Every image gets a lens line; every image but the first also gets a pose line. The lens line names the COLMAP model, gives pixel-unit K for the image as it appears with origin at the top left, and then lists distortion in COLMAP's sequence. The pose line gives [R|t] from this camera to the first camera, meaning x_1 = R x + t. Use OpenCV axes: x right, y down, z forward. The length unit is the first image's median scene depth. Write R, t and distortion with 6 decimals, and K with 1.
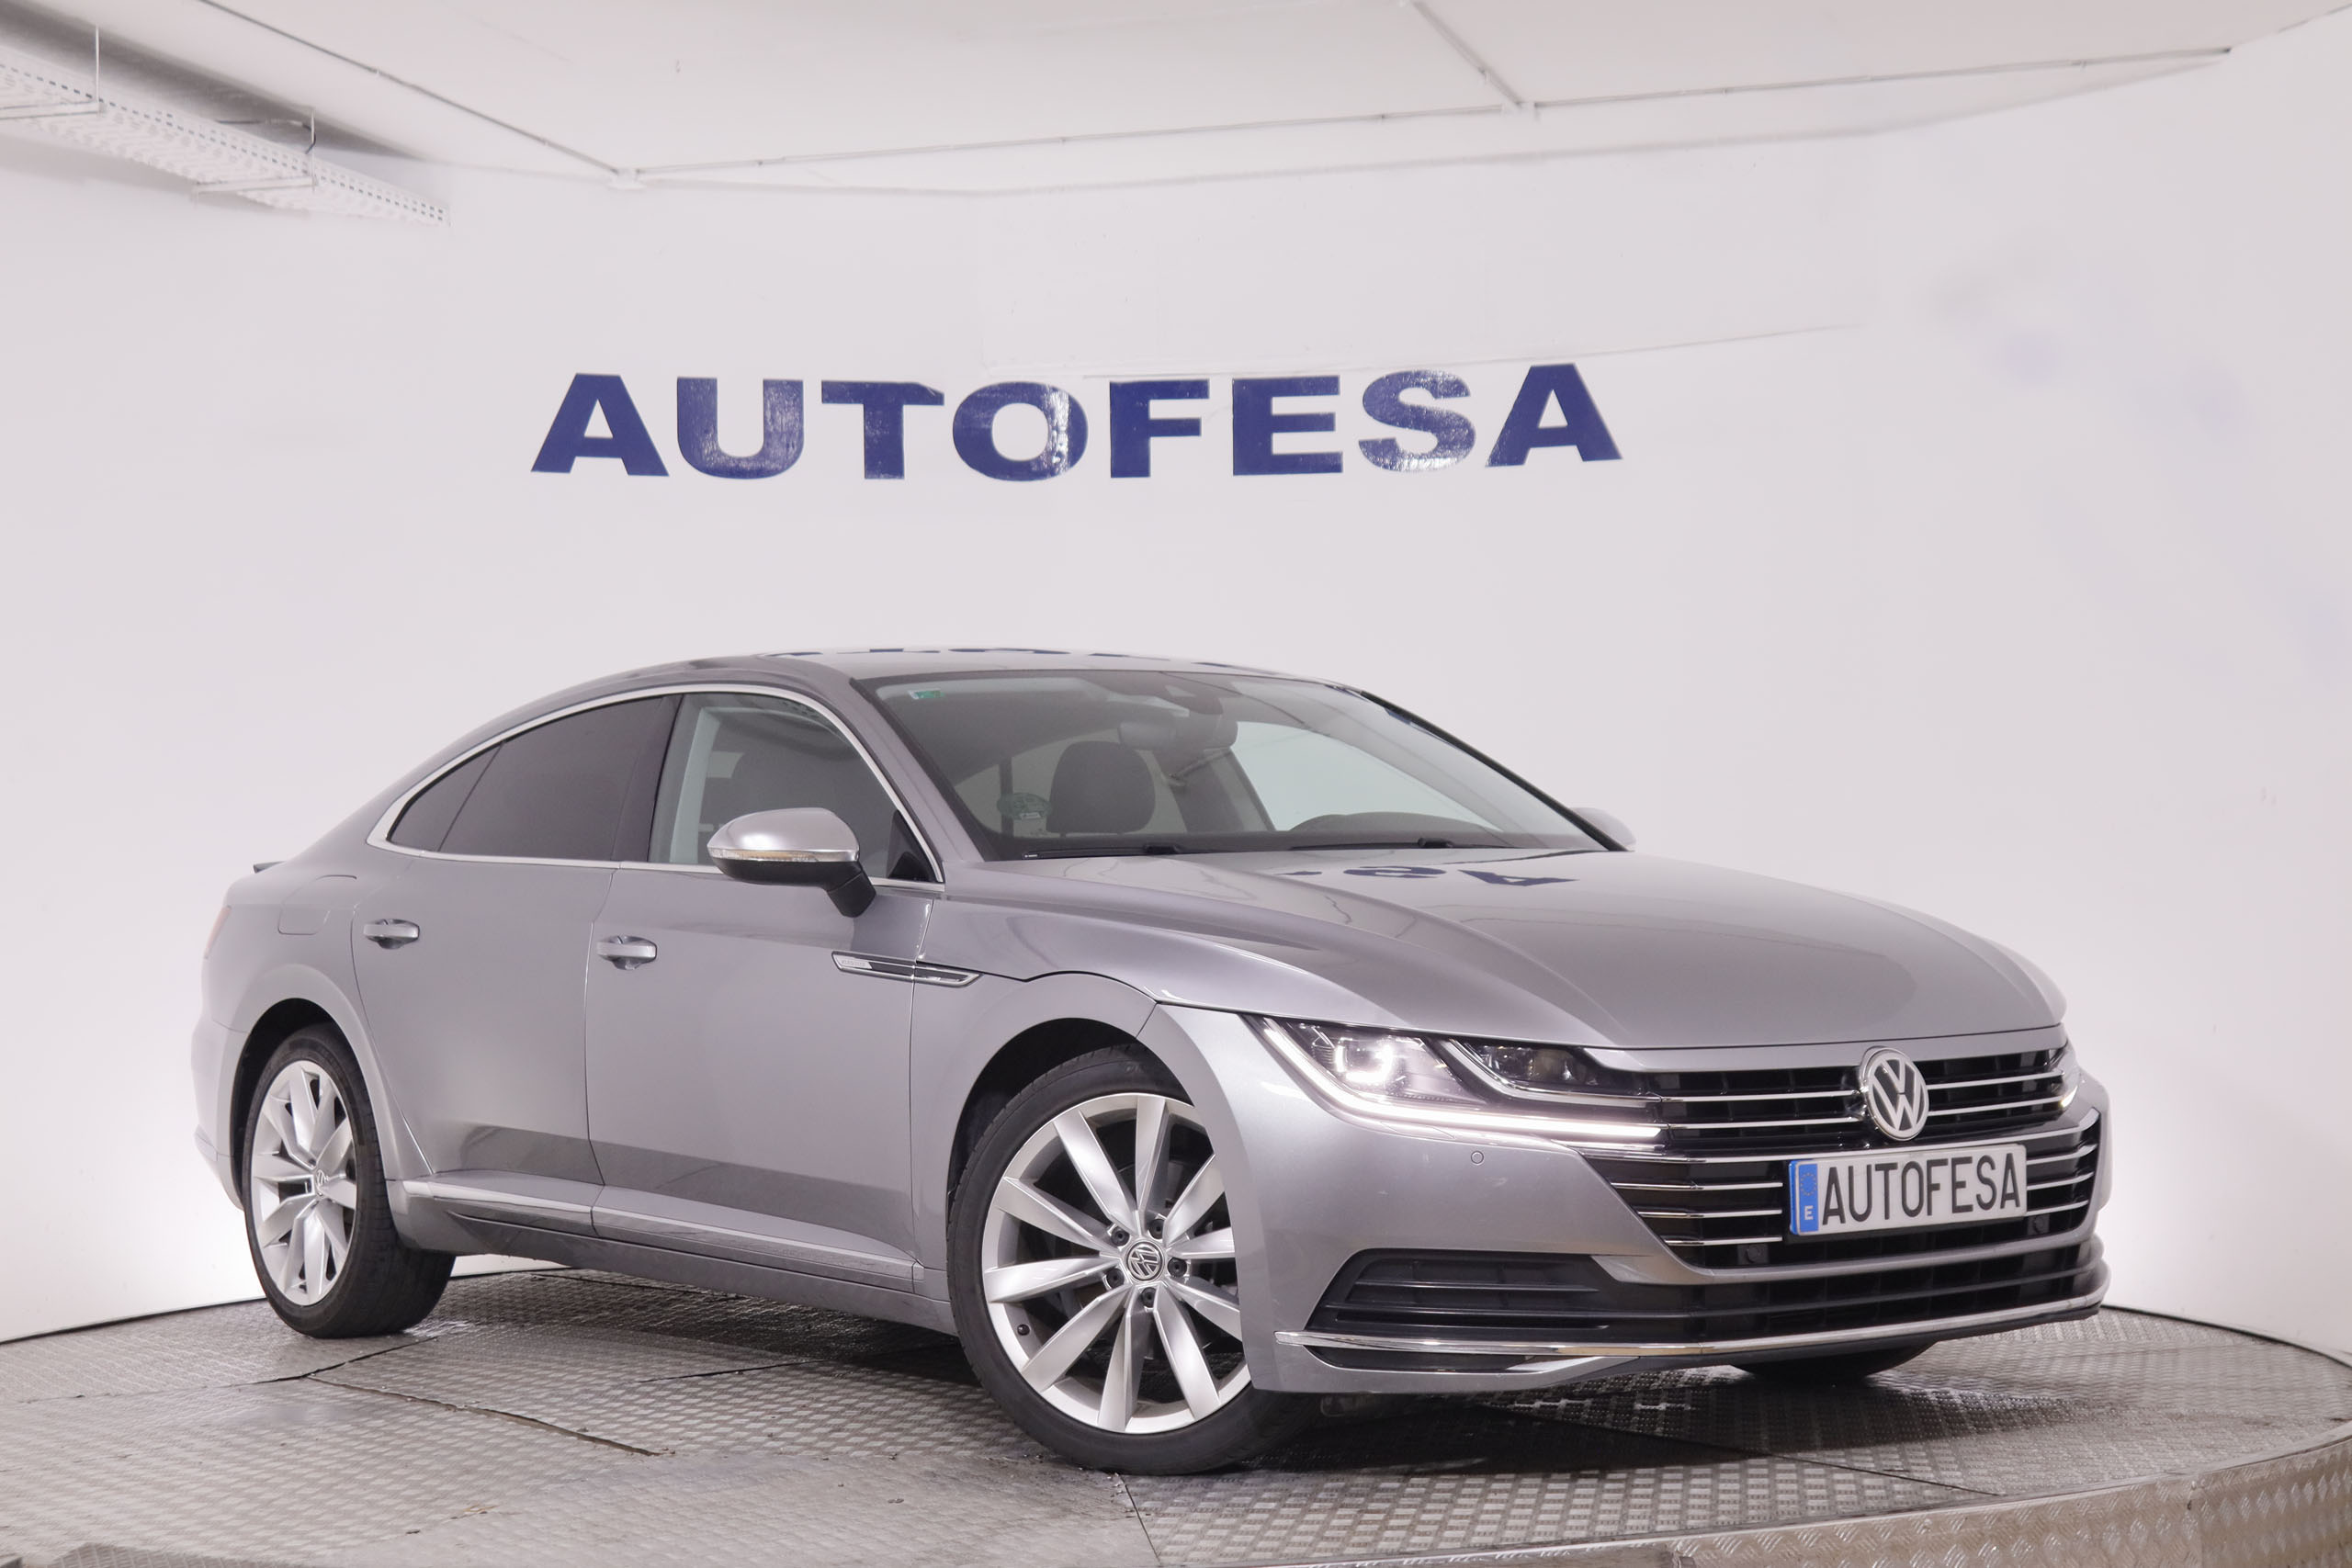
lens RADIAL K [[3902.6, 0, 1176.0], [0, 3902.6, 784.0], [0, 0, 1]] dist [-0.023212, 0.241364]
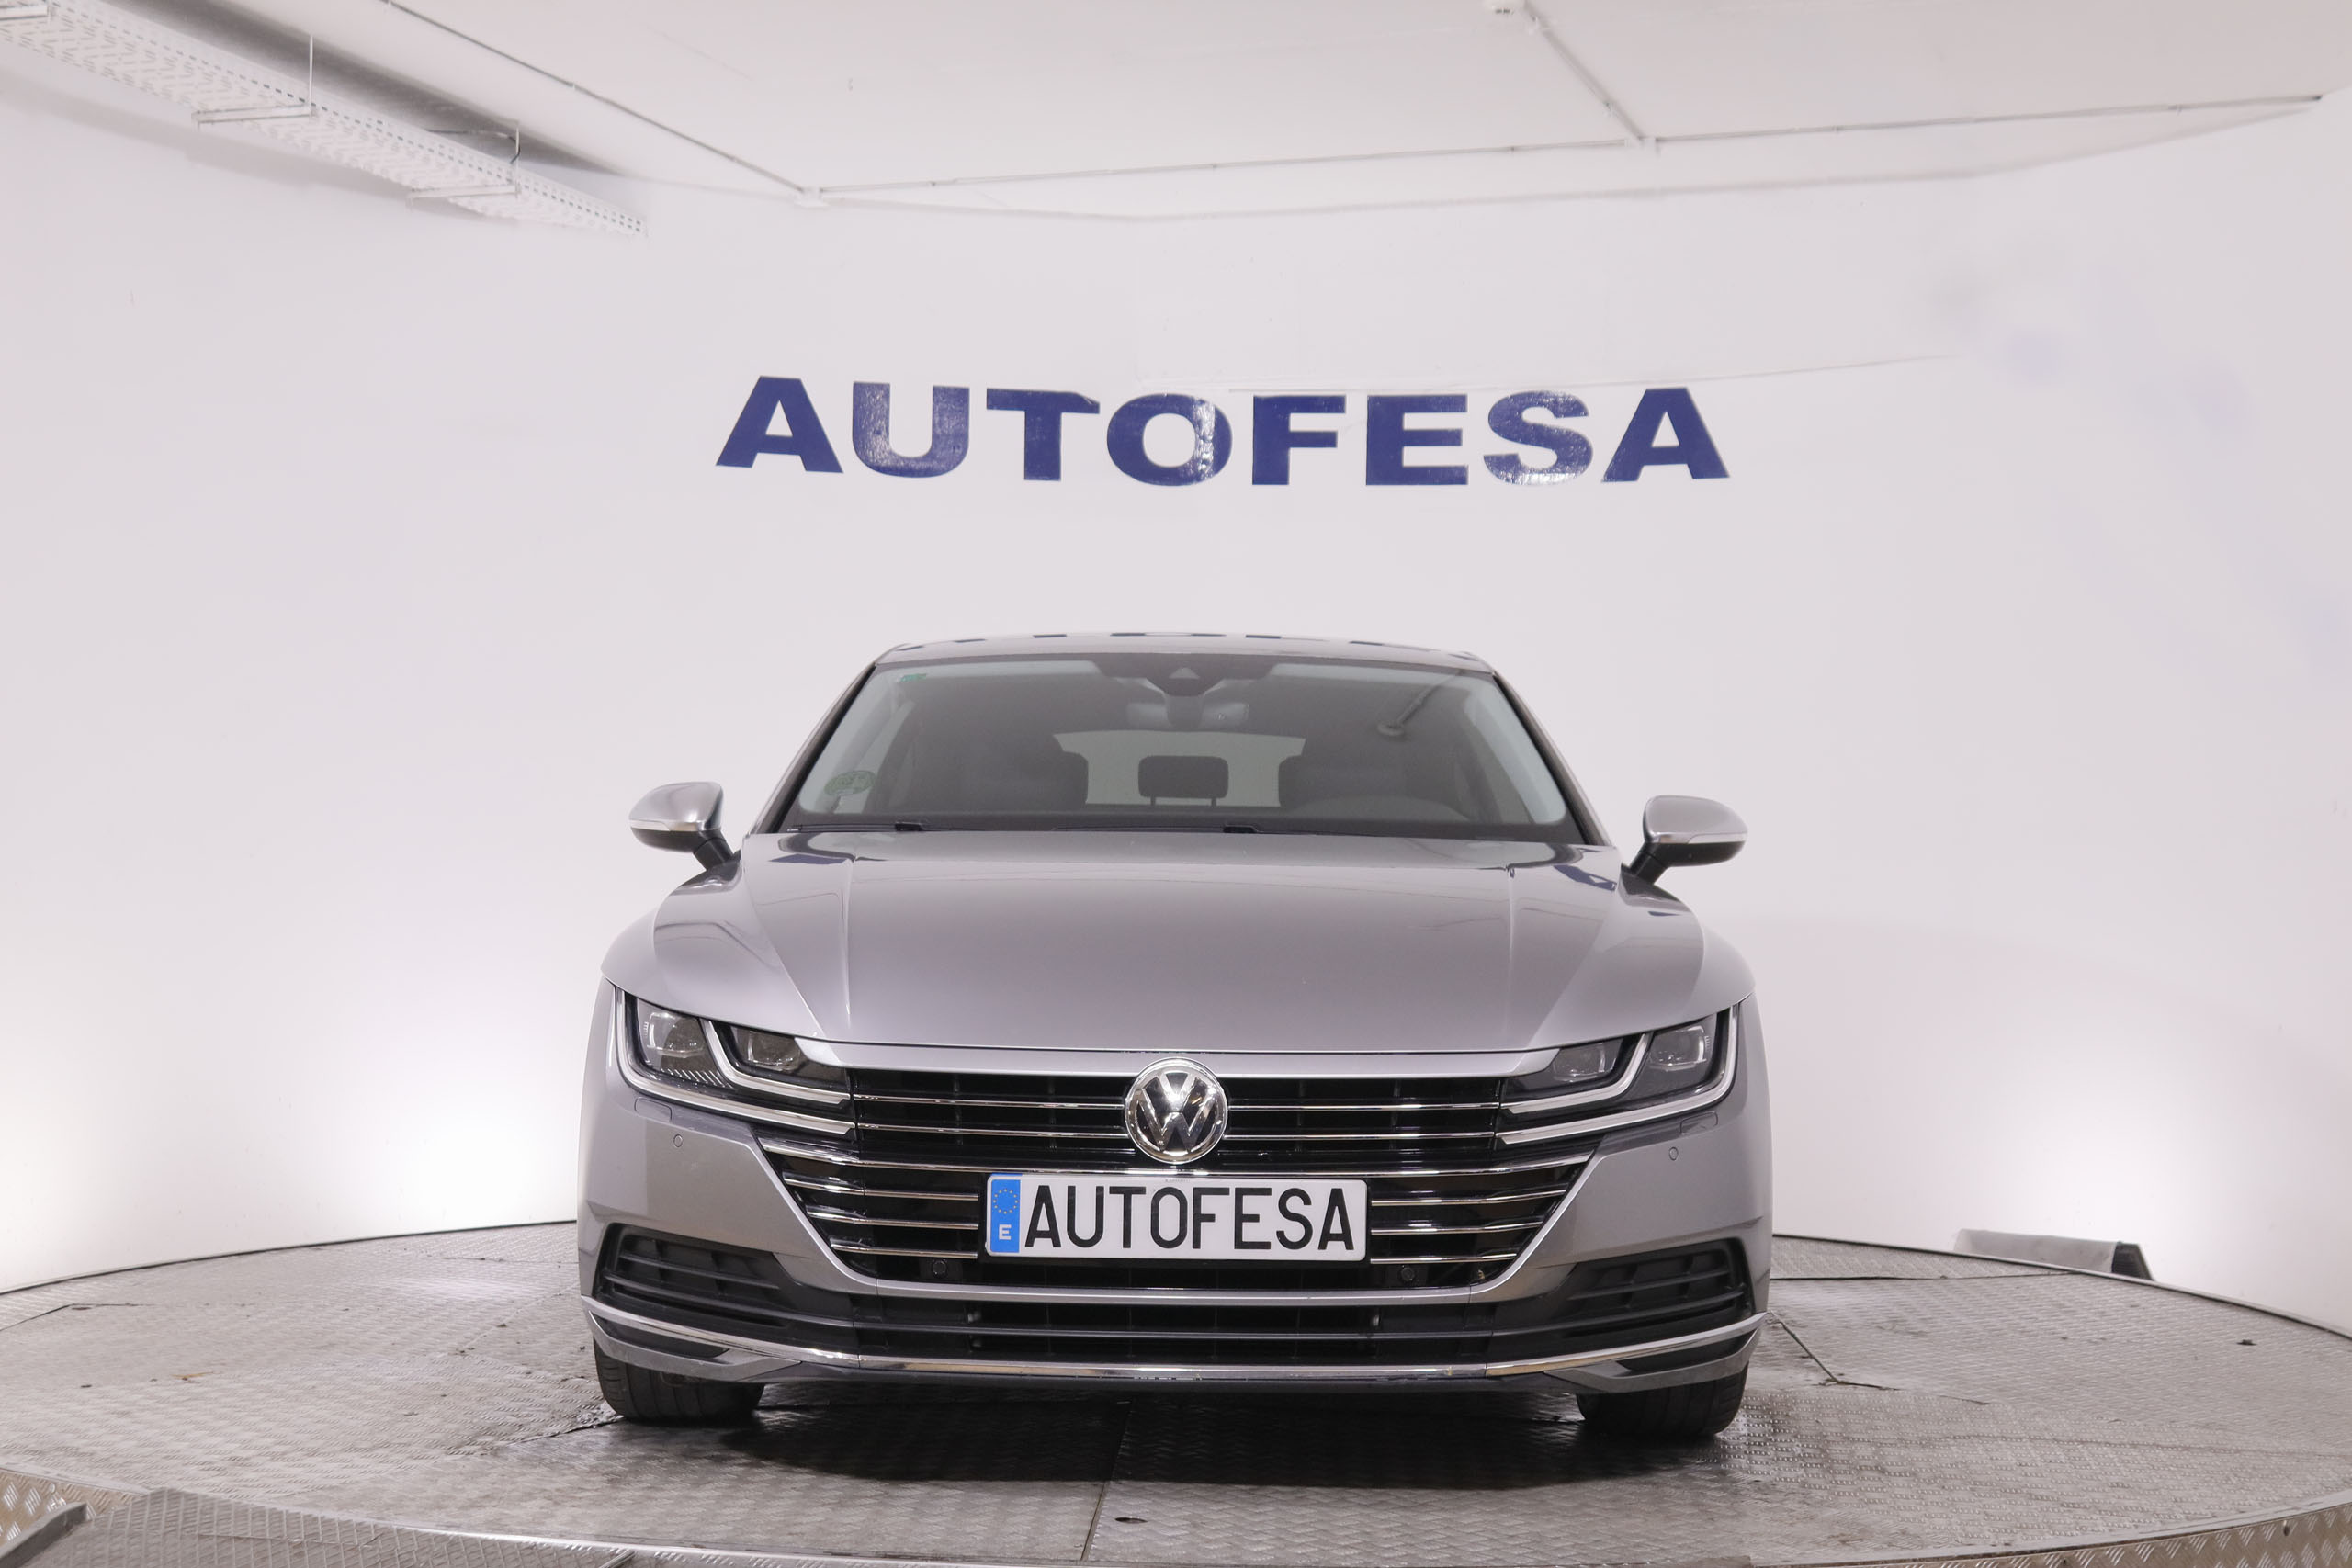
lens RADIAL K [[3356.1, 0, 1176.0], [0, 3356.1, 784.0], [0, 0, 1]] dist [-0.044072, 0.137601]
pose [[0.998554, 0.027043, -0.046468, 0.007801], [-0.026950, 0.999633, 0.002634, 0.002391], [0.046522, -0.001378, 0.998916, 0.075095]]
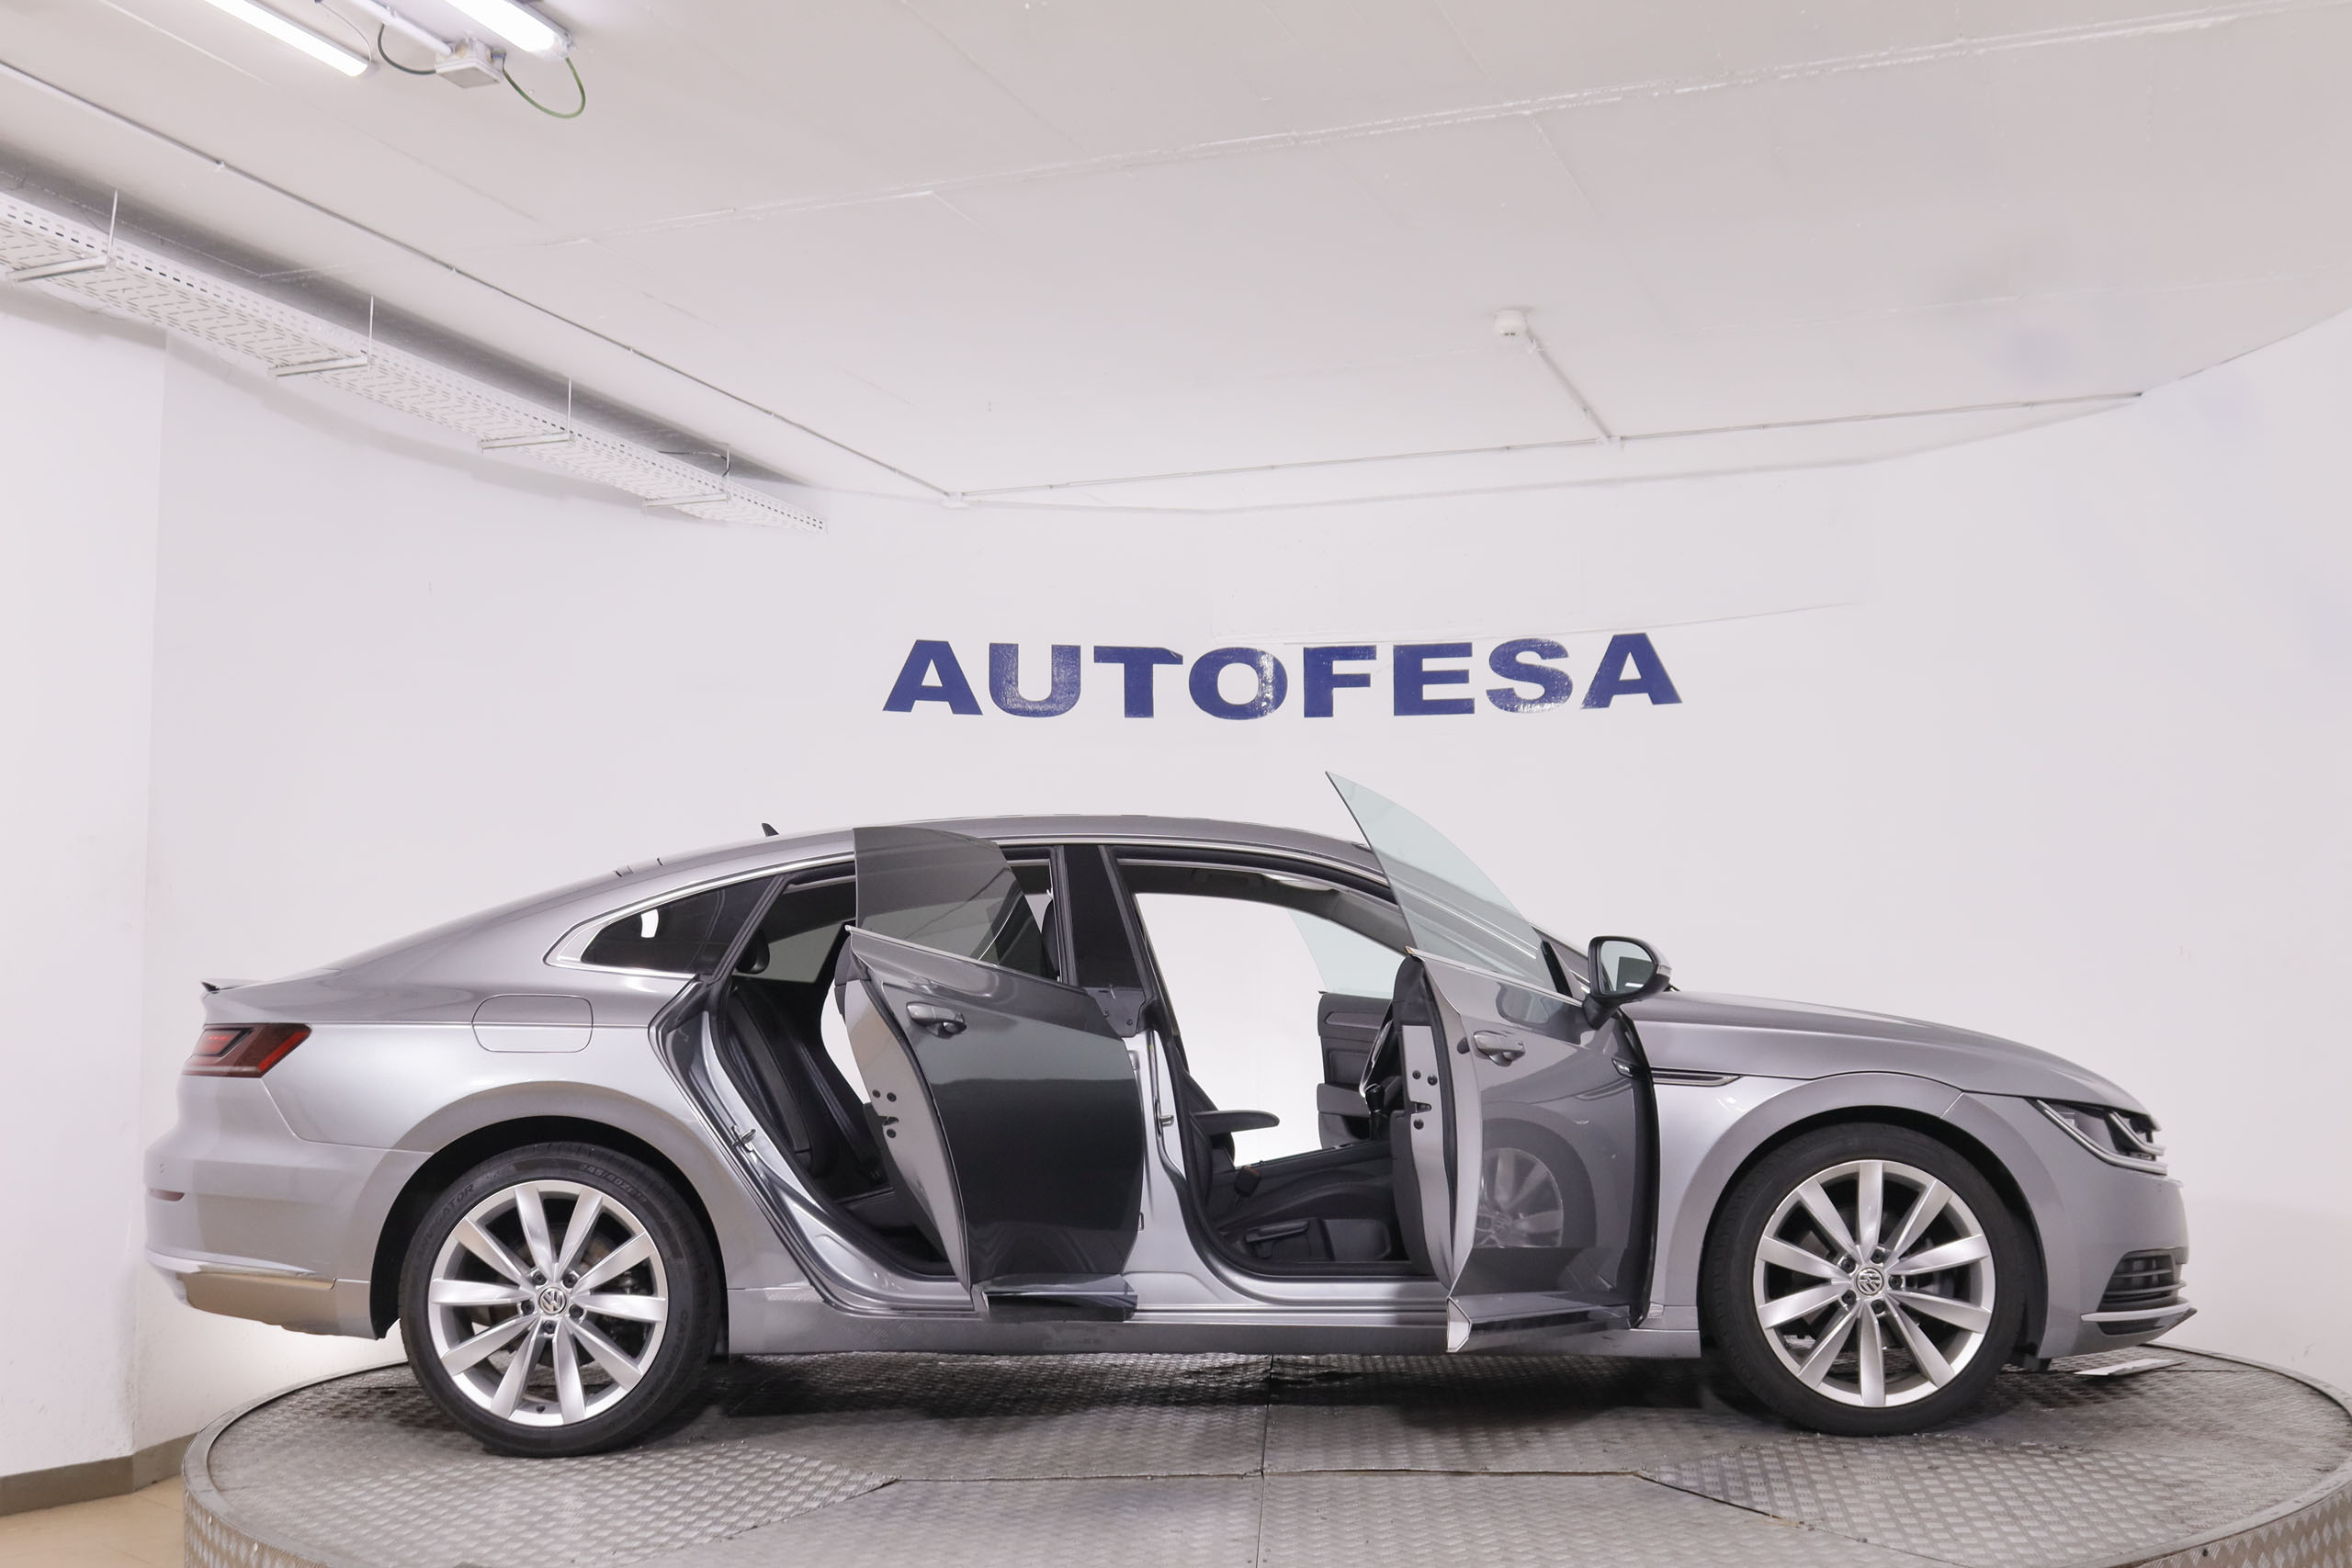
lens RADIAL K [[2543.3, 0, 1176.0], [0, 2543.3, 784.0], [0, 0, 1]] dist [-0.107916, 0.104246]
pose [[0.998261, 0.002172, -0.058916, -0.009329], [-0.006085, 0.997780, -0.066312, 0.004406], [0.058641, 0.066555, 0.996058, 0.114616]]
